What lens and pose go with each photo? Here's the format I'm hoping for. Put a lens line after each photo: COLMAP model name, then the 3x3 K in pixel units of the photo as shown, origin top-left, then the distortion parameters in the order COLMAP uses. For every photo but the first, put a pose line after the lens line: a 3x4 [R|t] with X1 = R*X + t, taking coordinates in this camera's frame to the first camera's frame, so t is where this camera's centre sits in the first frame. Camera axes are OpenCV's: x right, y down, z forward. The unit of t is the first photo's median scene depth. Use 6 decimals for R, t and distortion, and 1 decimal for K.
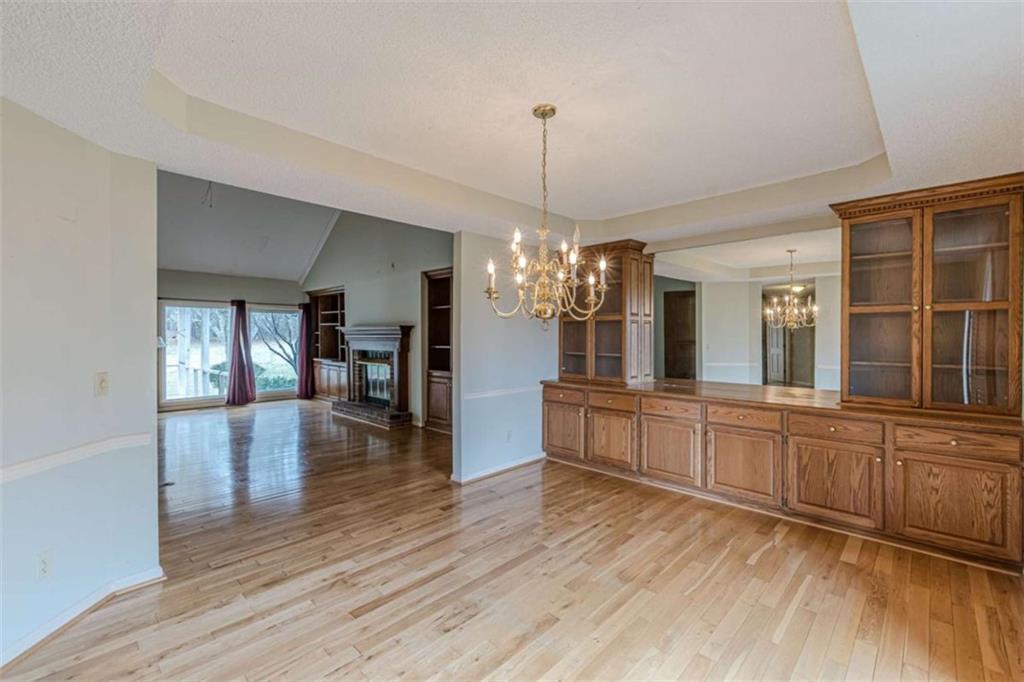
lens RADIAL K [[440.9, 0, 506.5], [0, 440.9, 341.0], [0, 0, 1]] dist [0.001137, -0.000630]
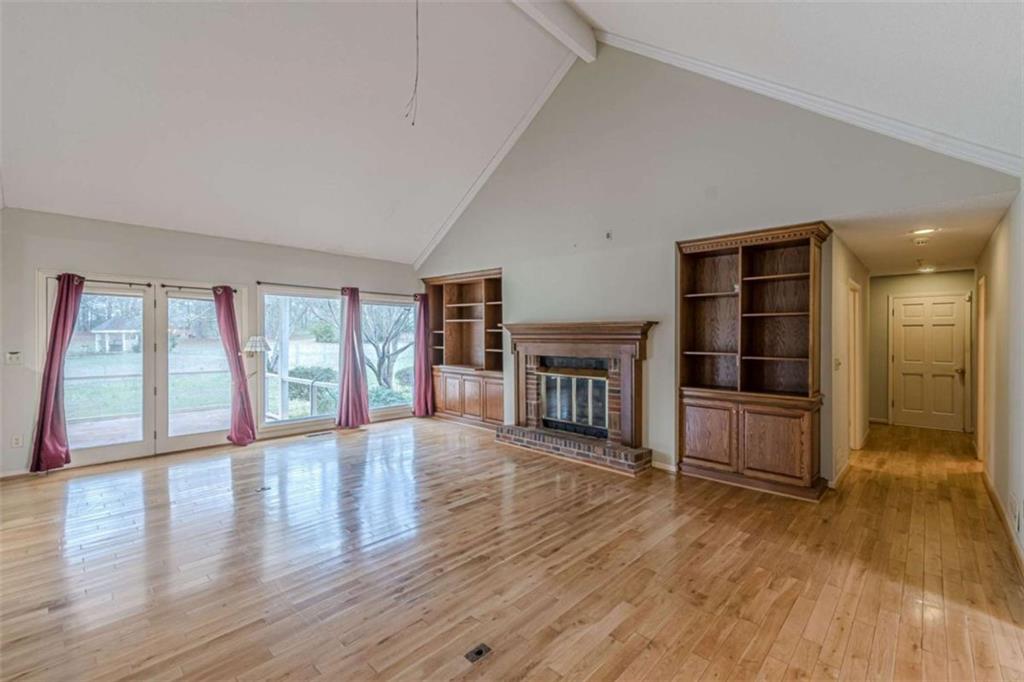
lens RADIAL K [[440.9, 0, 505.4], [0, 440.9, 337.3], [0, 0, 1]] dist [0.001137, -0.000630]
pose [[0.999974, 0.004101, 0.005994, -0.644781], [-0.004049, 0.999955, -0.008522, -0.005471], [-0.006029, 0.008498, 0.999946, 0.460654]]
